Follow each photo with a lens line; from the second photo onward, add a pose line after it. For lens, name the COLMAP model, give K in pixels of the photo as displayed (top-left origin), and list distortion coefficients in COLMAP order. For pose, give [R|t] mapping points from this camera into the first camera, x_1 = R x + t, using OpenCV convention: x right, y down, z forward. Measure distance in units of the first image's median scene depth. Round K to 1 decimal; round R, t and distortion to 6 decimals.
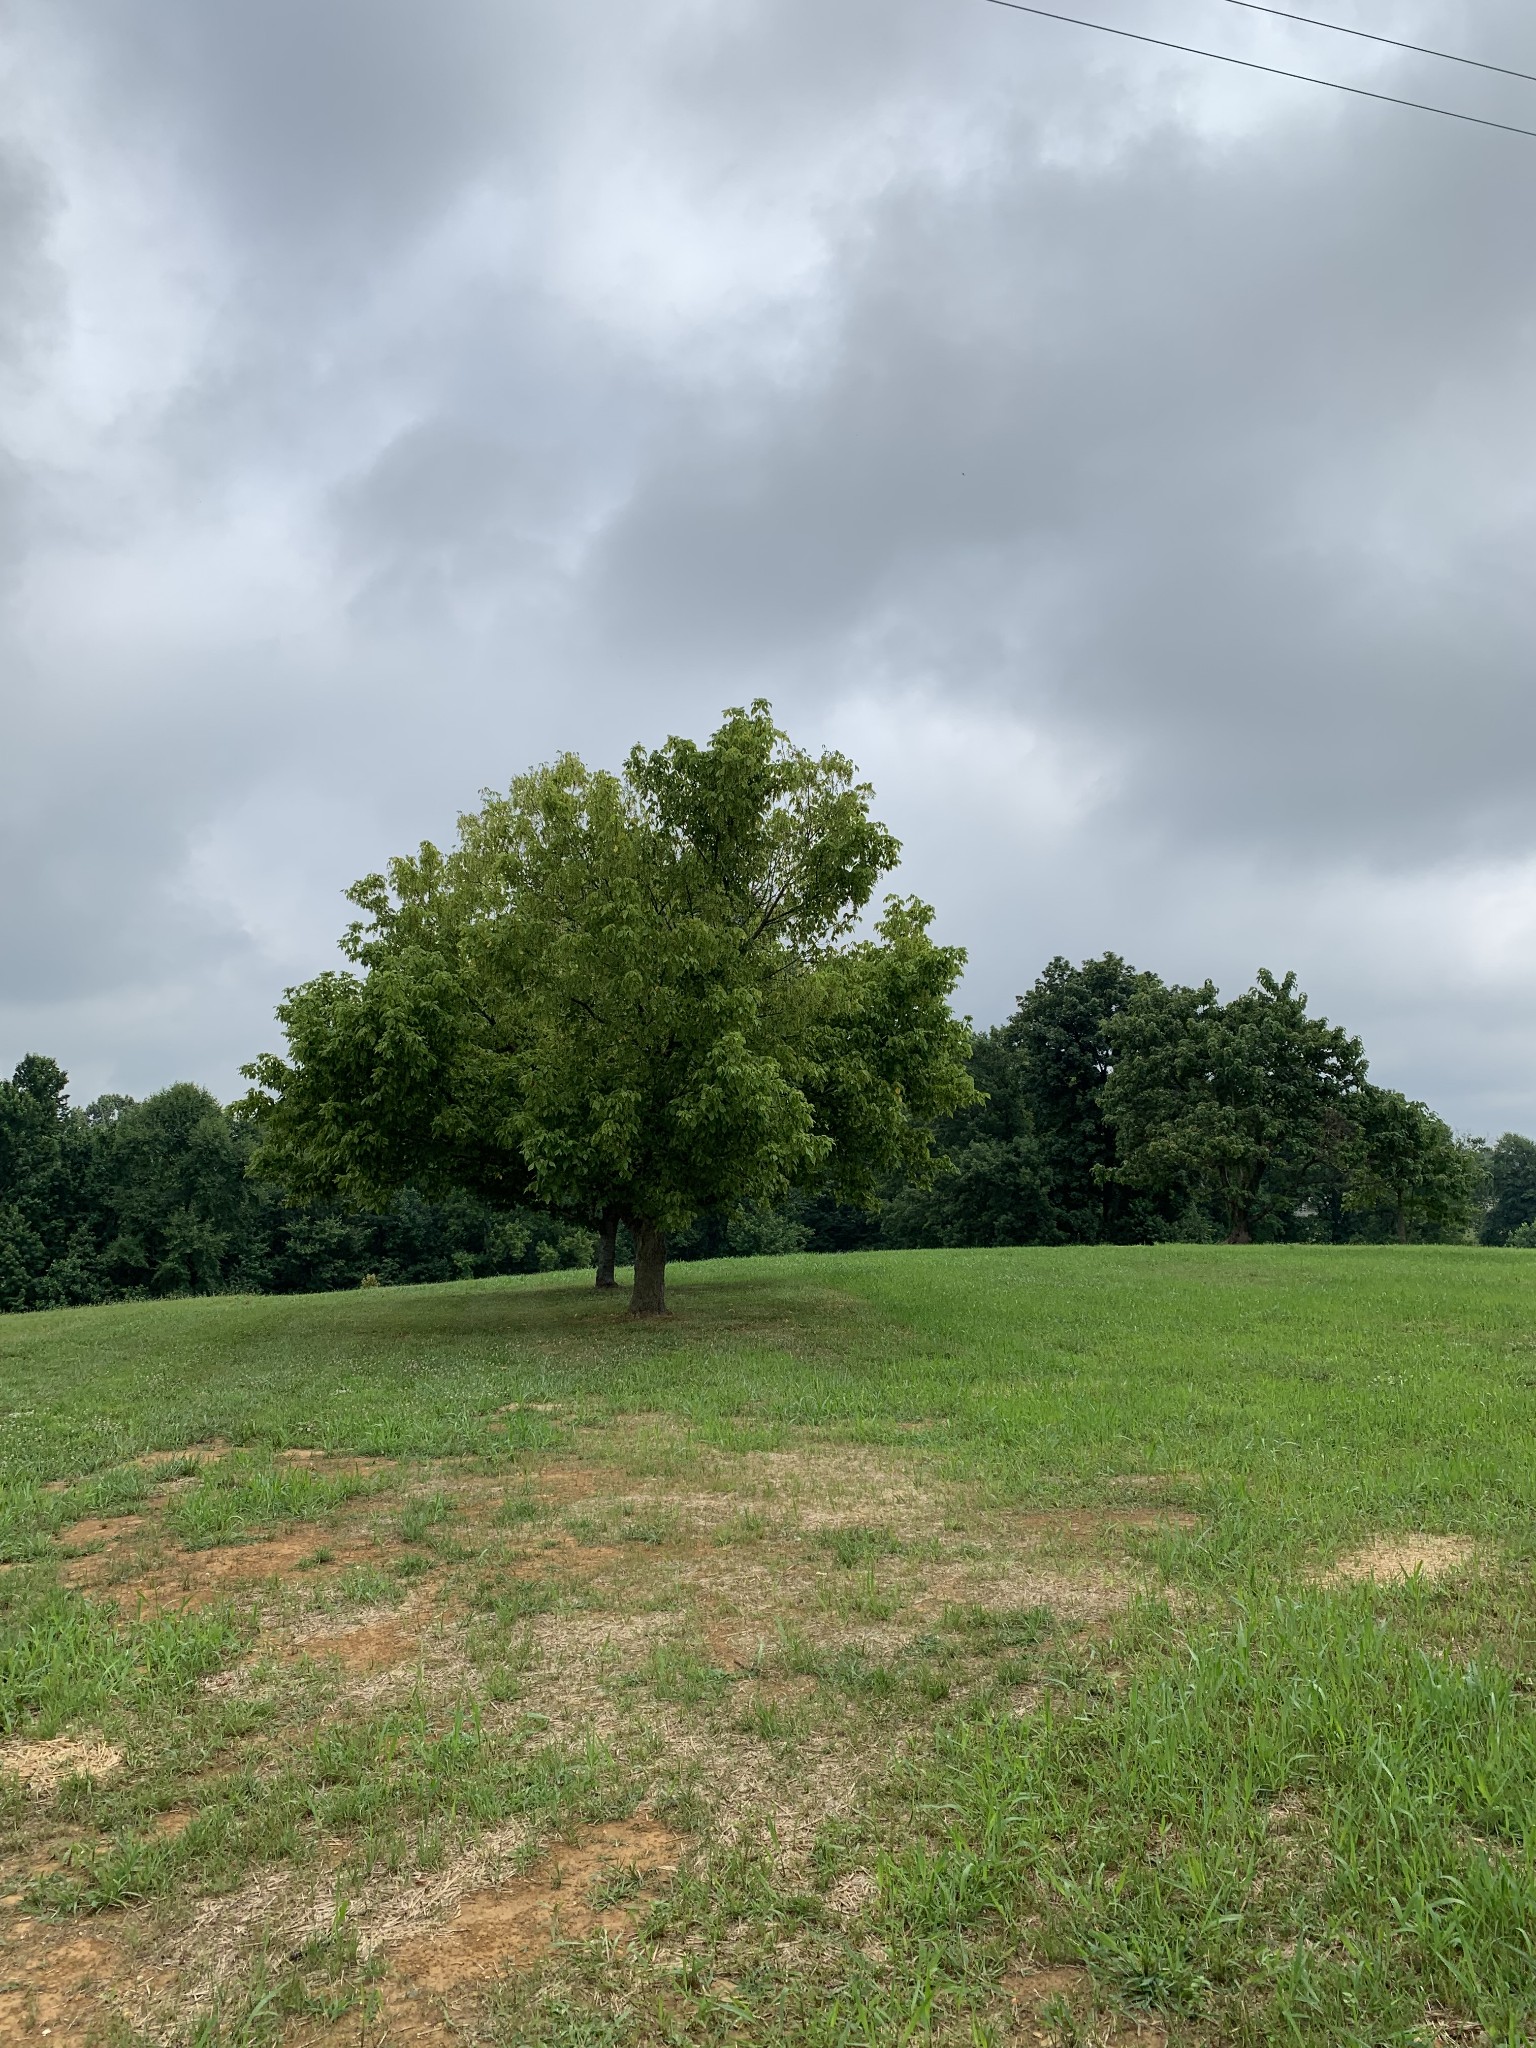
lens RADIAL K [[1550.9, 0, 780.8], [0, 1550.9, 1018.1], [0, 0, 1]] dist [0.094998, -0.082036]
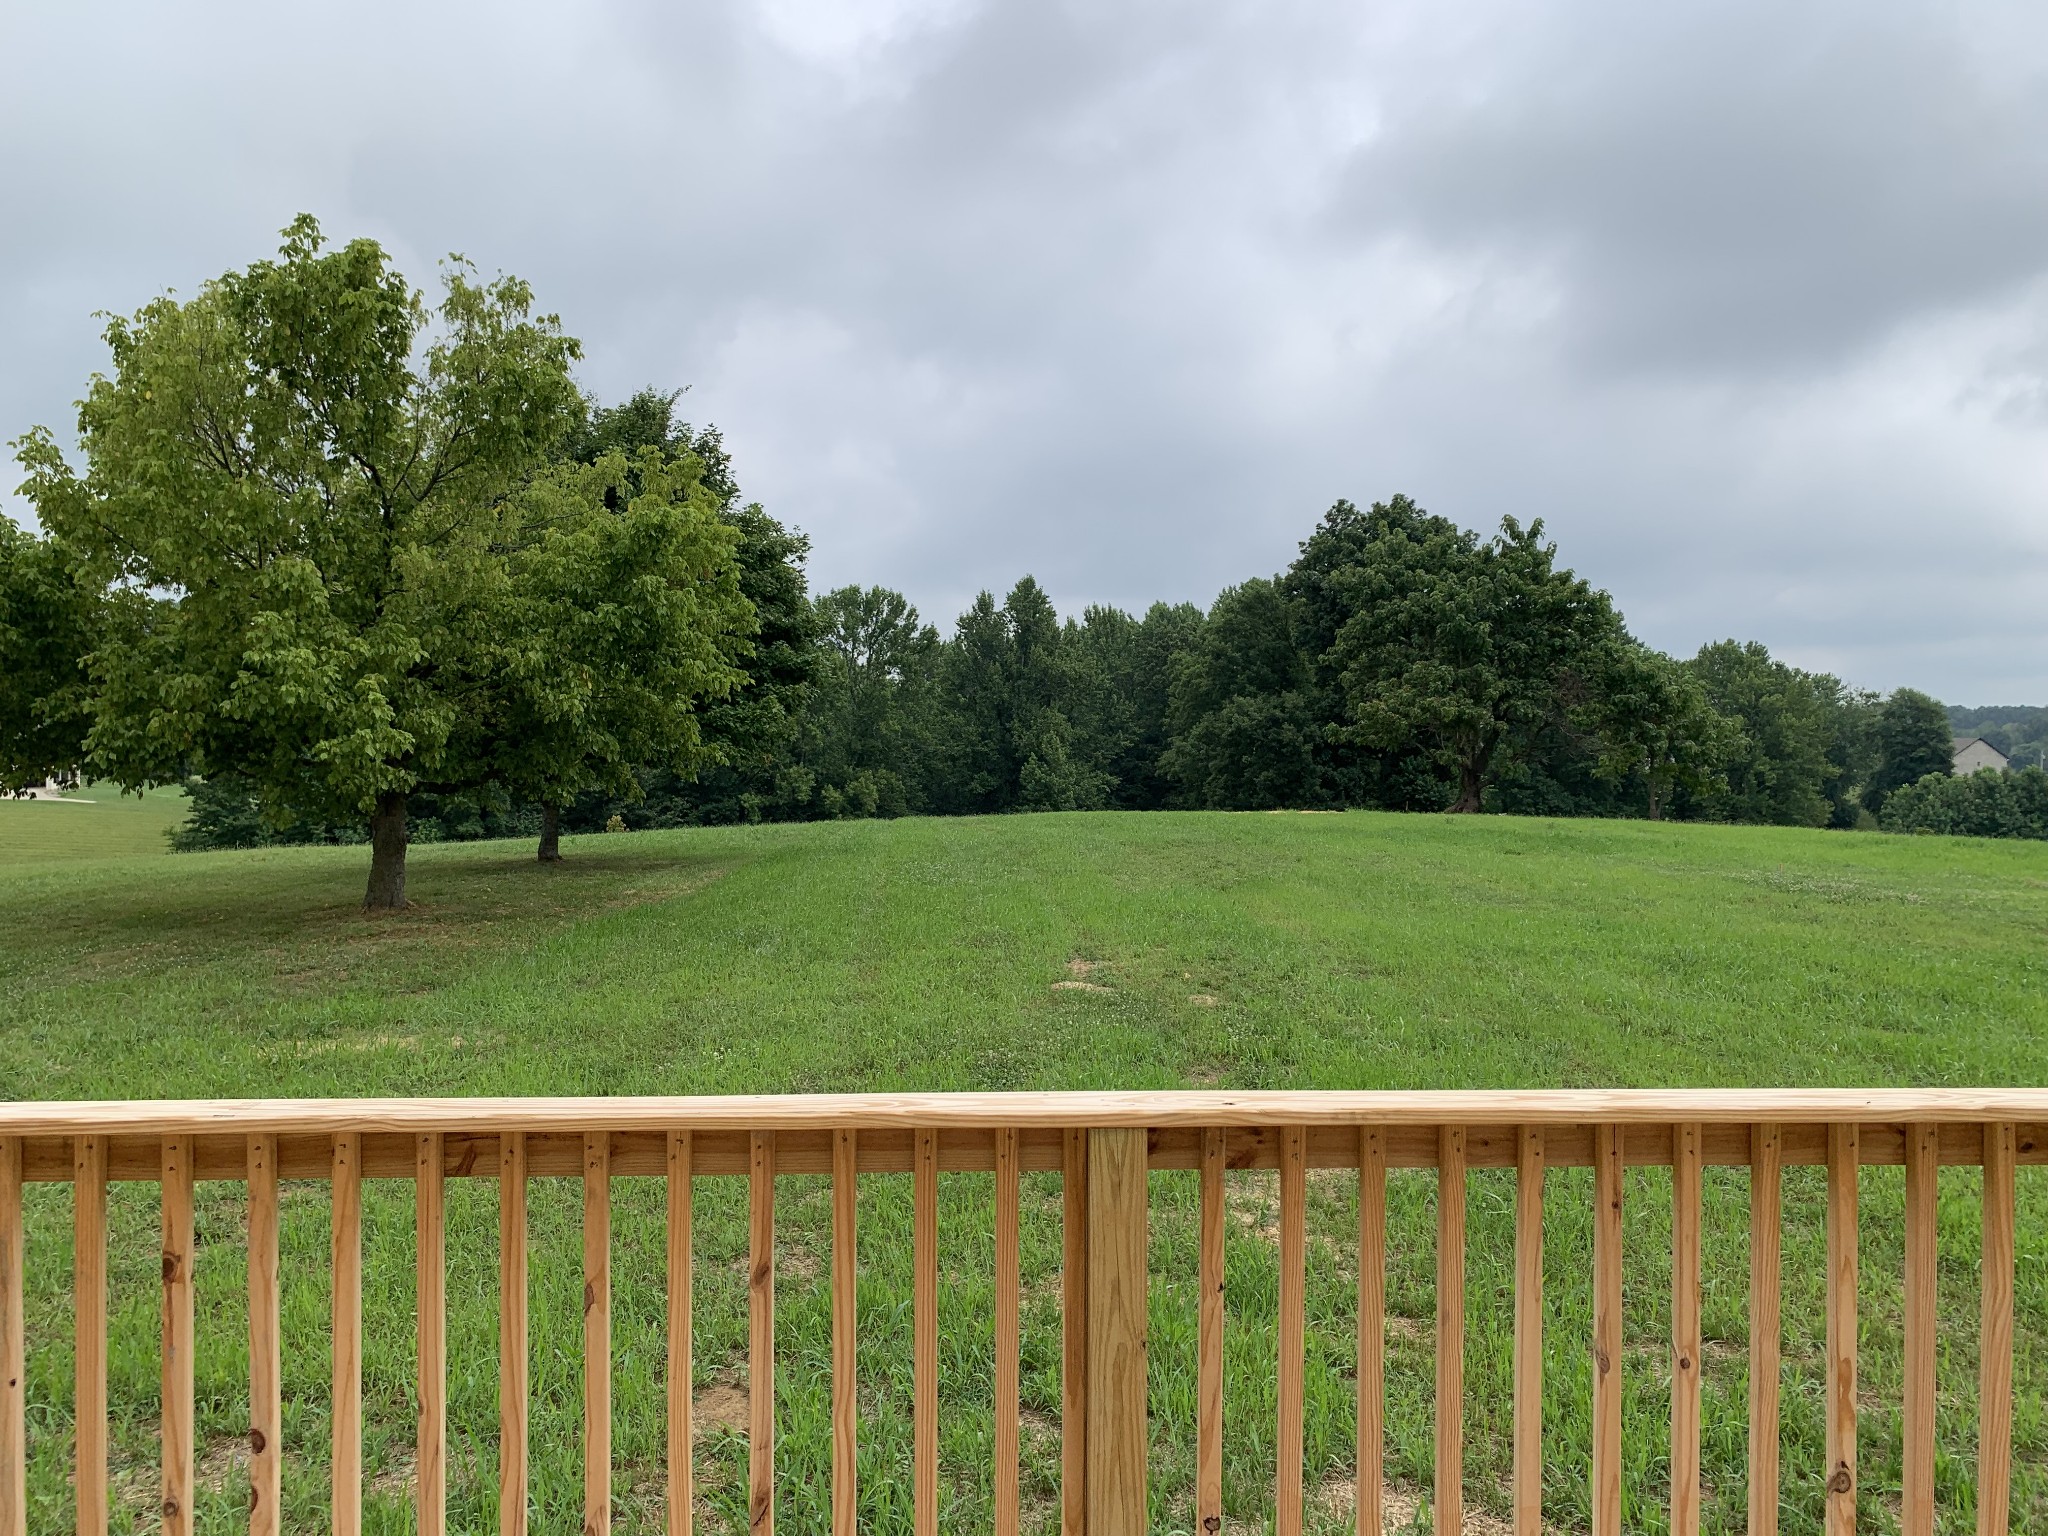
lens RADIAL K [[1550.9, 0, 1024.6], [0, 1550.9, 780.2], [0, 0, 1]] dist [0.094998, -0.082036]
pose [[0.994068, 0.023352, -0.106219, 0.096684], [-0.008012, 0.989746, 0.142612, -0.004996], [0.108460, -0.140915, 0.984063, 0.030411]]
